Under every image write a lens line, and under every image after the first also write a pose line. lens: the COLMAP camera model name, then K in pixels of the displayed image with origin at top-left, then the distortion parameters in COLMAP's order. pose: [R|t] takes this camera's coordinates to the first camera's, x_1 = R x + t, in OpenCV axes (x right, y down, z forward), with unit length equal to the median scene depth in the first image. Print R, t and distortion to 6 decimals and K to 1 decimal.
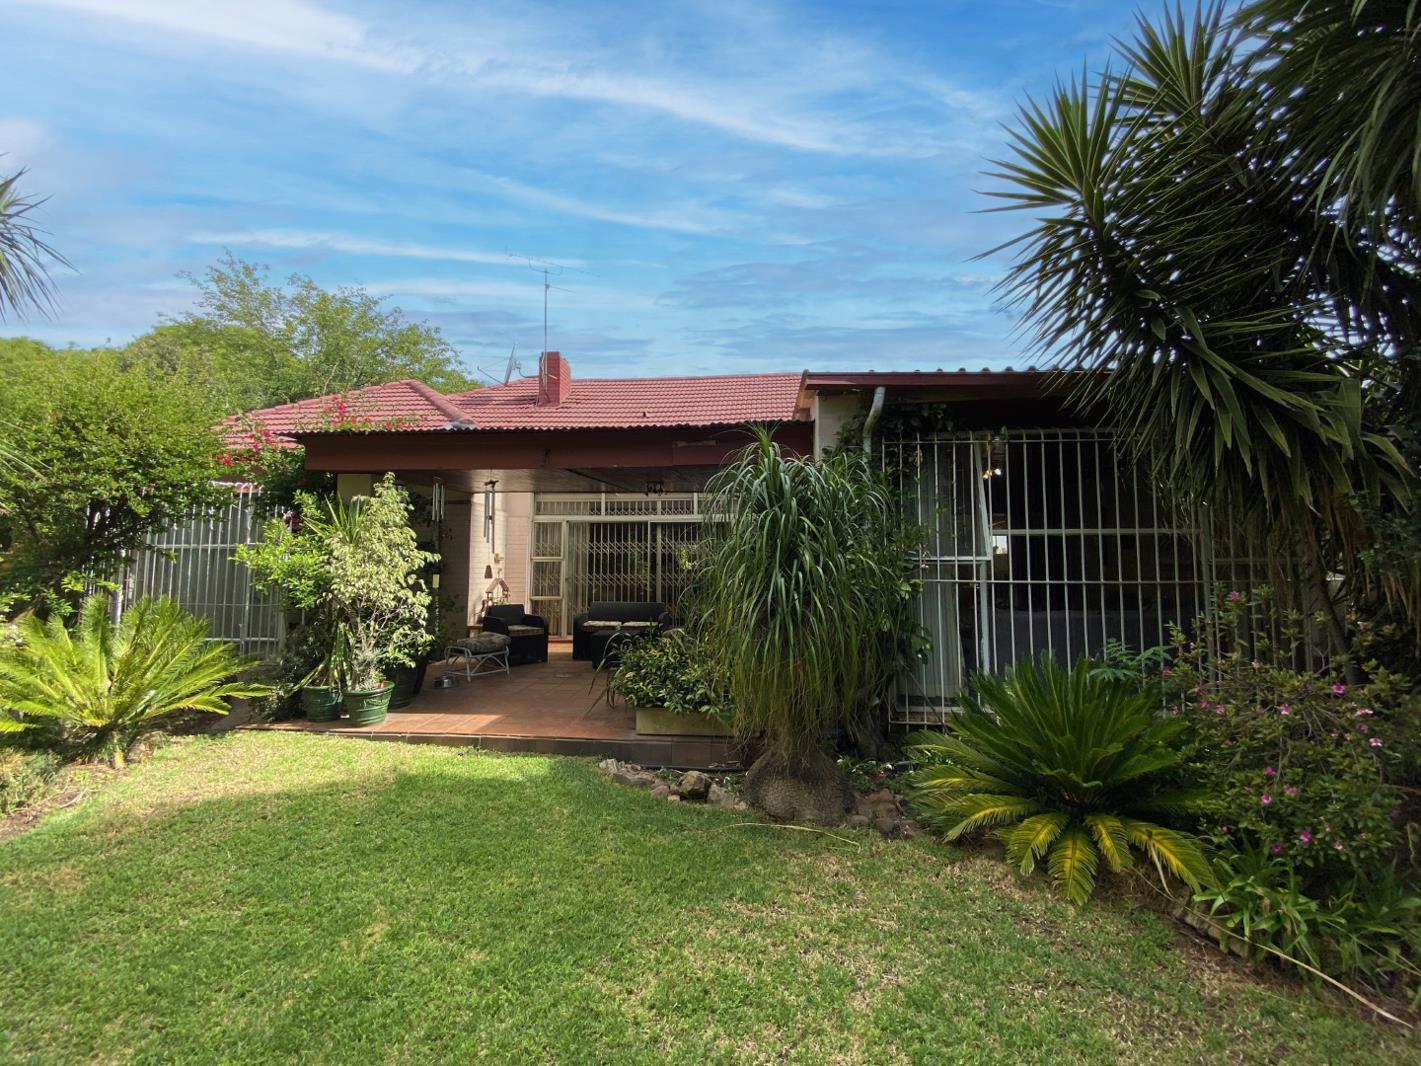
lens RADIAL K [[592.5, 0, 702.7], [0, 592.5, 532.5], [0, 0, 1]] dist [0.026411, -0.024721]
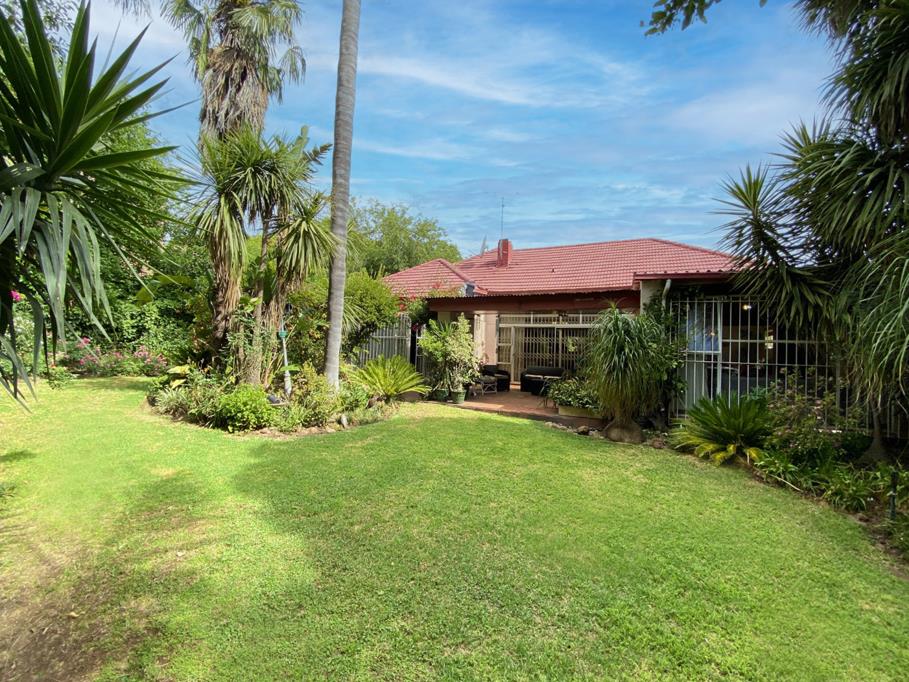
lens RADIAL K [[379.0, 0, 449.5], [0, 379.0, 340.7], [0, 0, 1]] dist [0.026411, -0.024721]
pose [[0.946212, 0.023957, -0.322658, -0.031627], [-0.011126, 0.999074, 0.041551, -0.047445], [0.323355, -0.035726, 0.945603, -0.668135]]
